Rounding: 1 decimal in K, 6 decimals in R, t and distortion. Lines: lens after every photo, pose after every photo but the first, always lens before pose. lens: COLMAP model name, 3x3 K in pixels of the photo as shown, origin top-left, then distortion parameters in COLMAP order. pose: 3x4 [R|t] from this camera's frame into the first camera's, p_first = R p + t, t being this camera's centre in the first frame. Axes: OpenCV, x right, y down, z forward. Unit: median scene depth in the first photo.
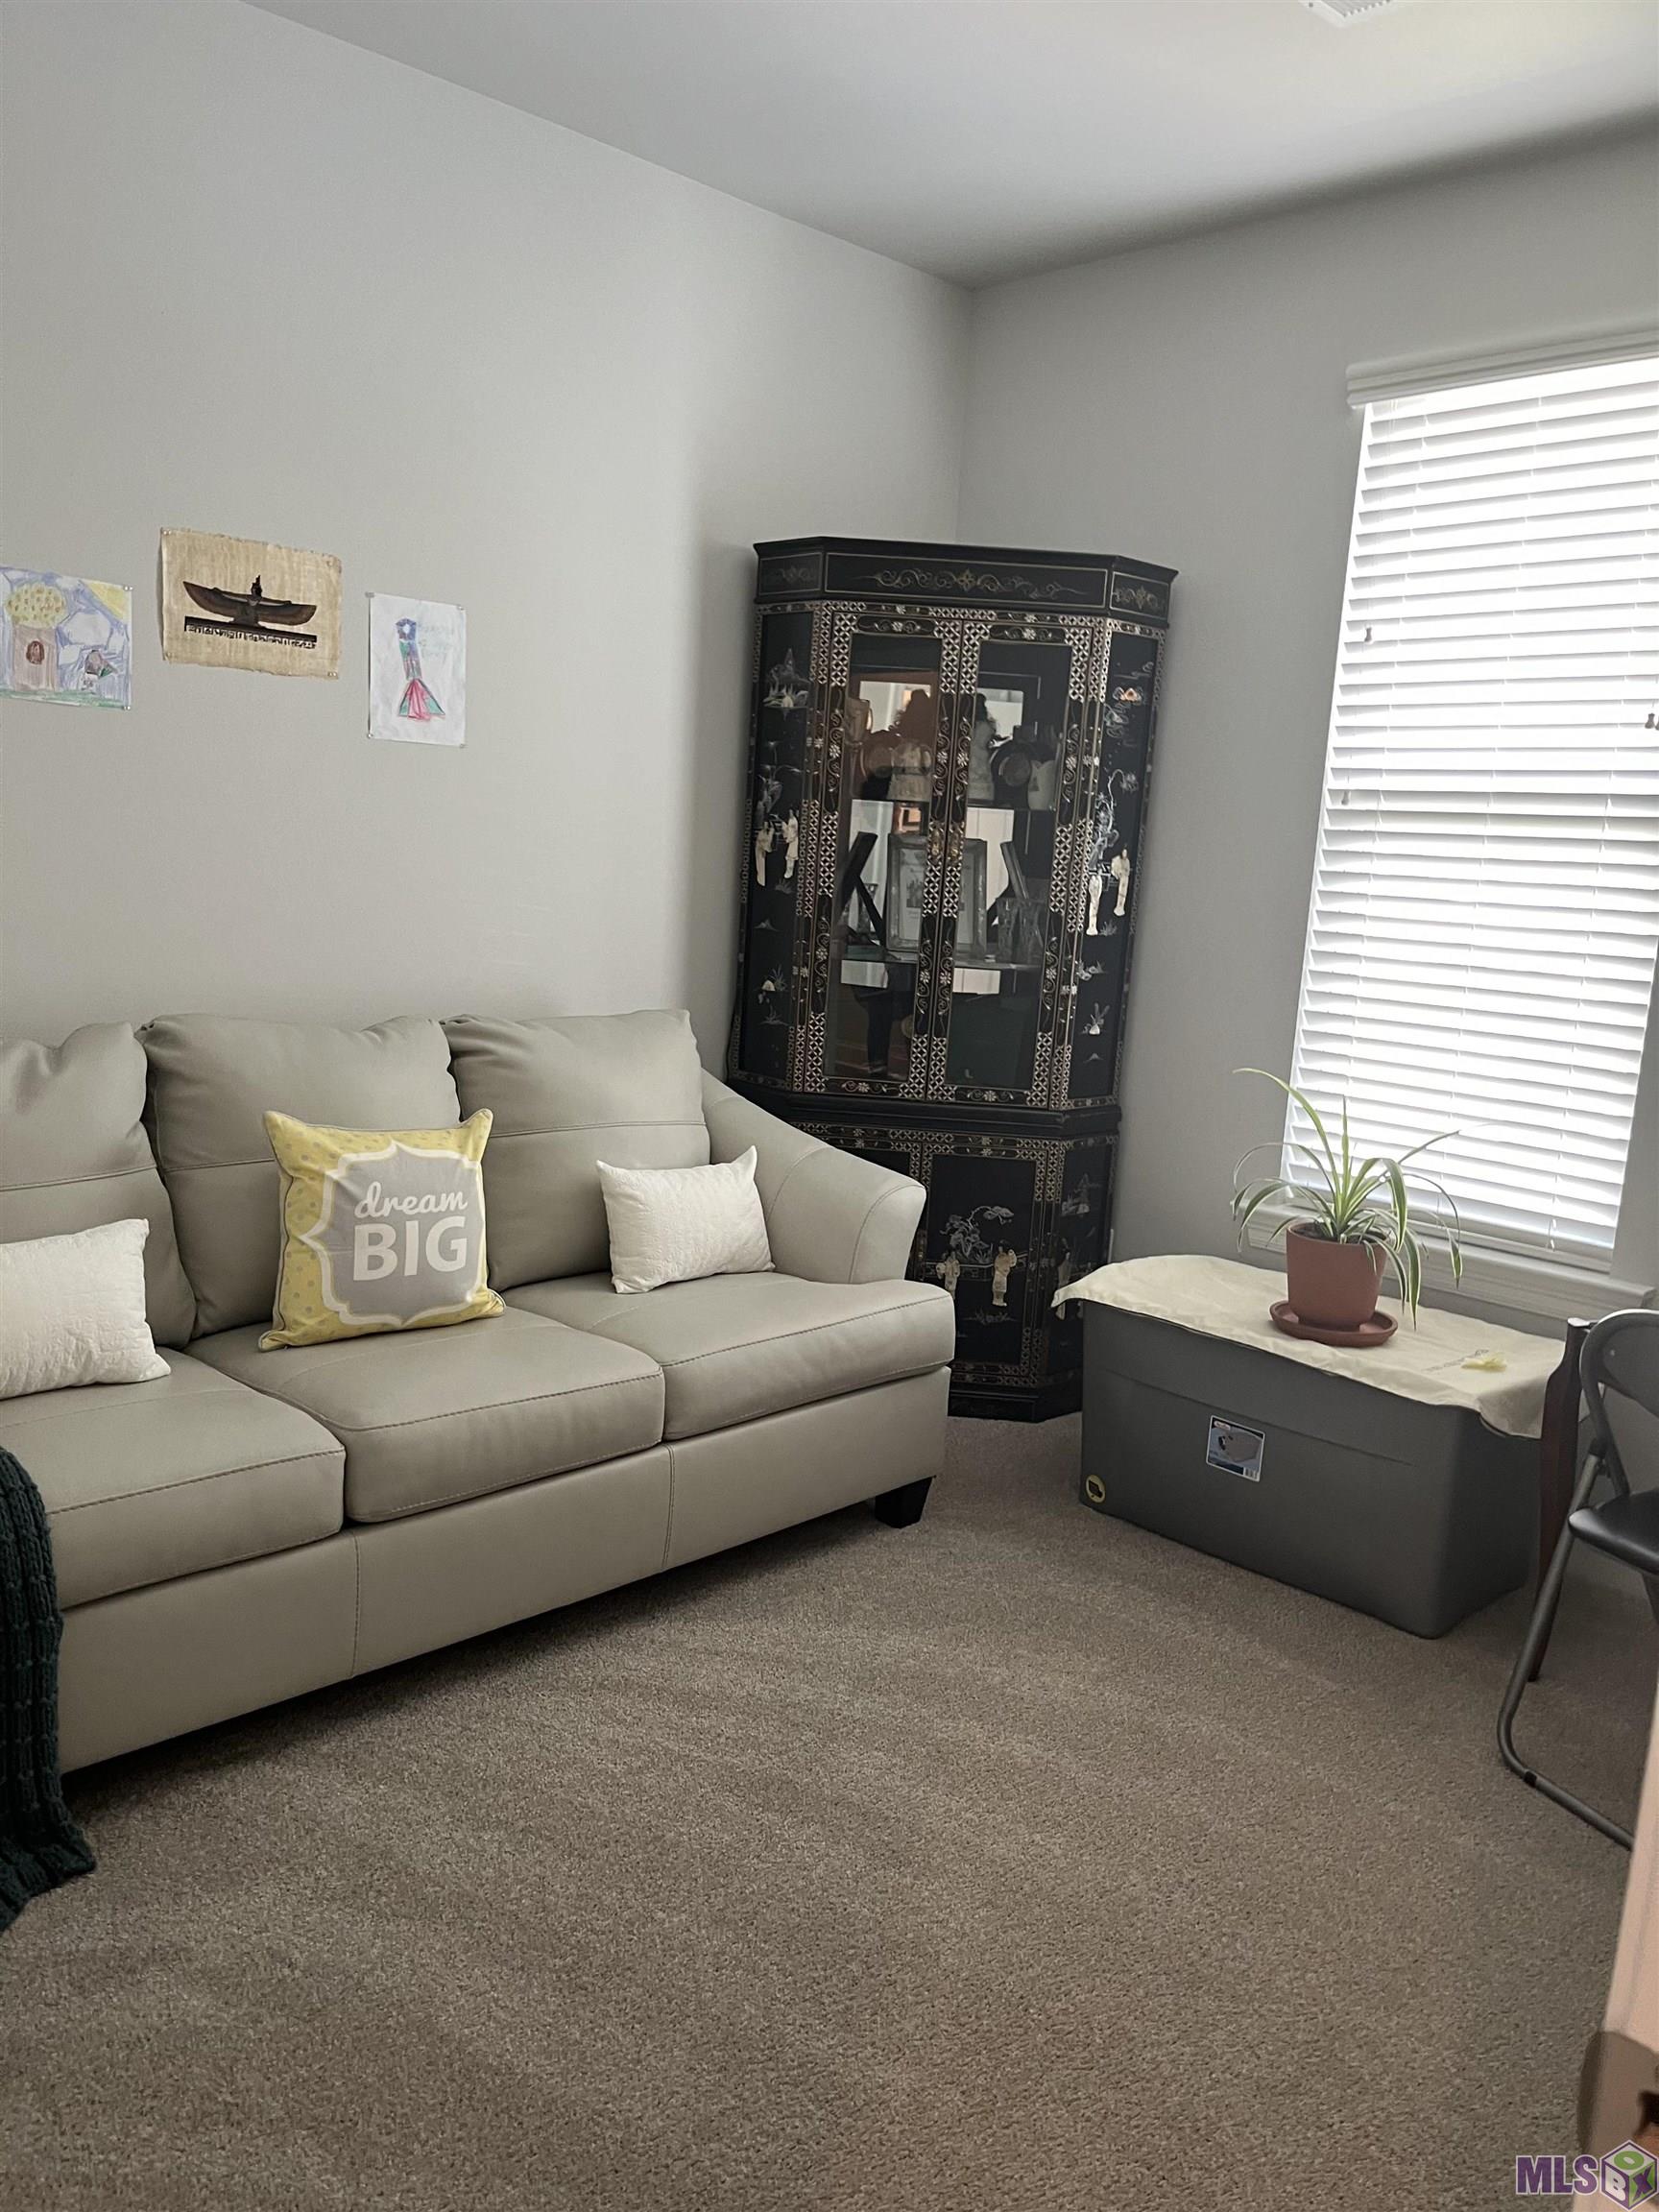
lens RADIAL K [[1672.2, 0, 829.5], [0, 1672.2, 1106.0], [0, 0, 1]] dist [0.096529, -0.122283]
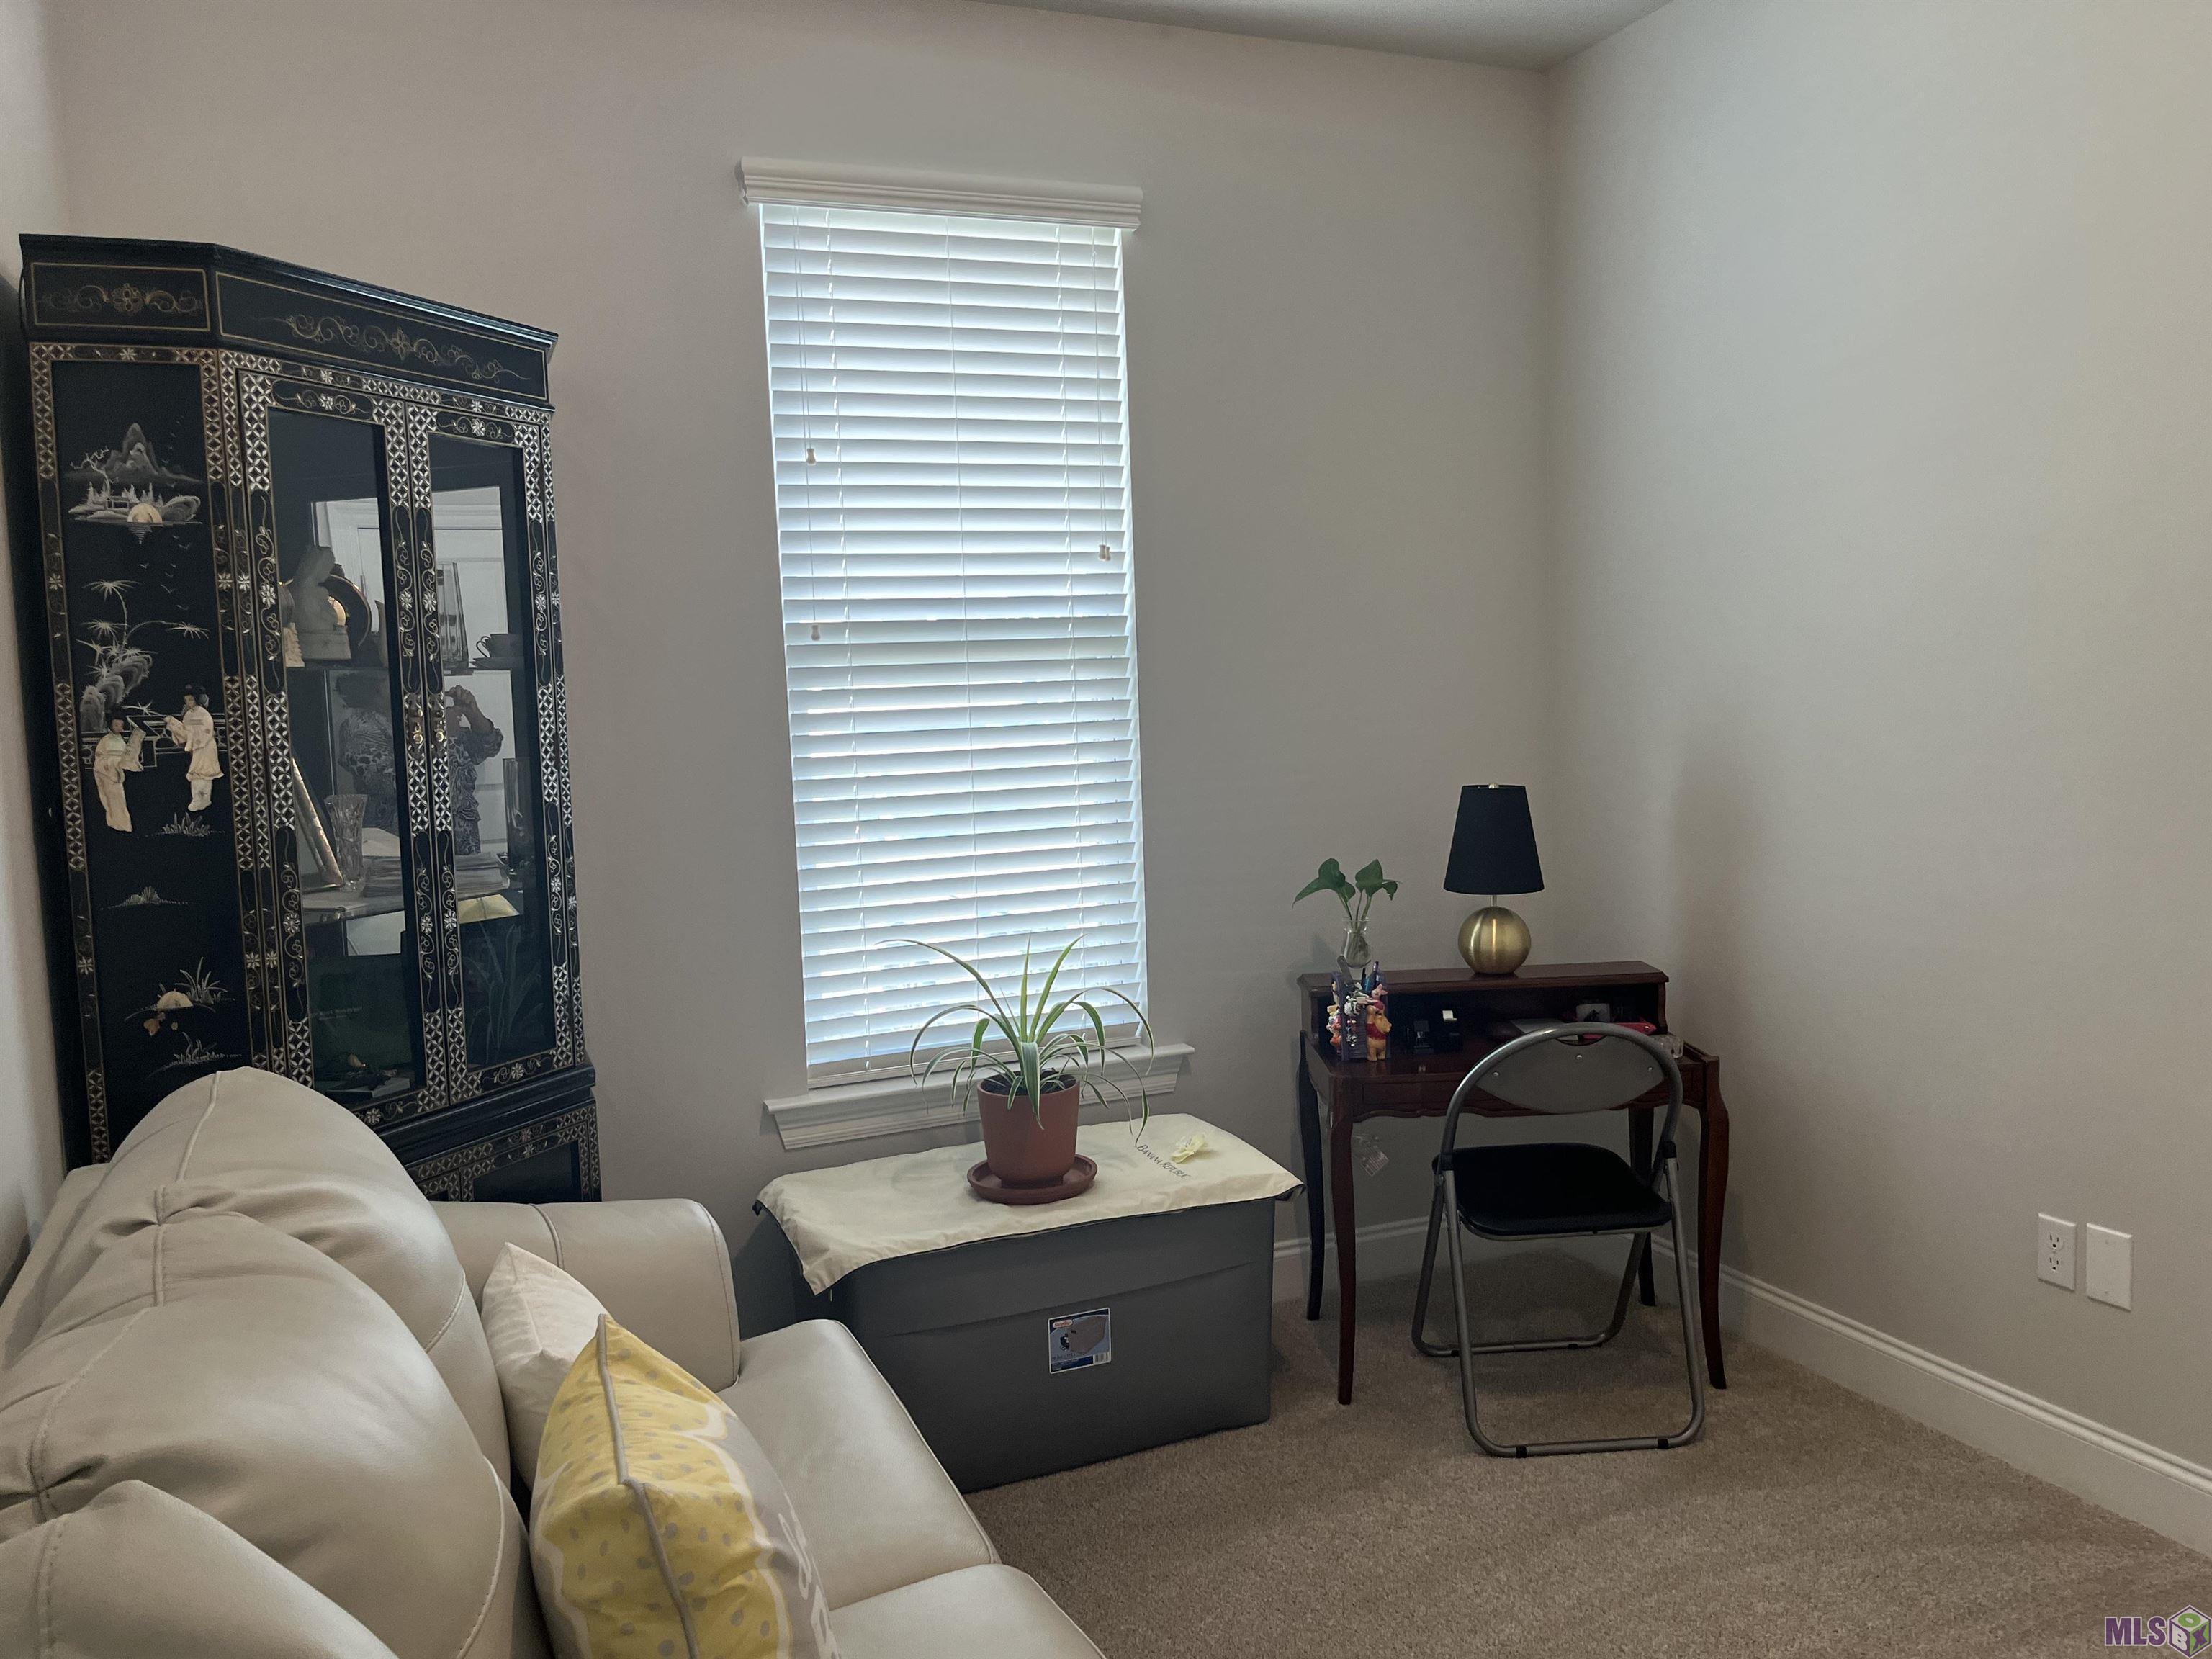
lens RADIAL K [[1672.2, 0, 1106.0], [0, 1672.2, 829.5], [0, 0, 1]] dist [0.096529, -0.122283]
pose [[0.378182, -0.155221, 0.912625, -0.464514], [0.206378, 0.975169, 0.080338, -0.116369], [-0.902434, 0.157963, 0.400826, 0.497018]]
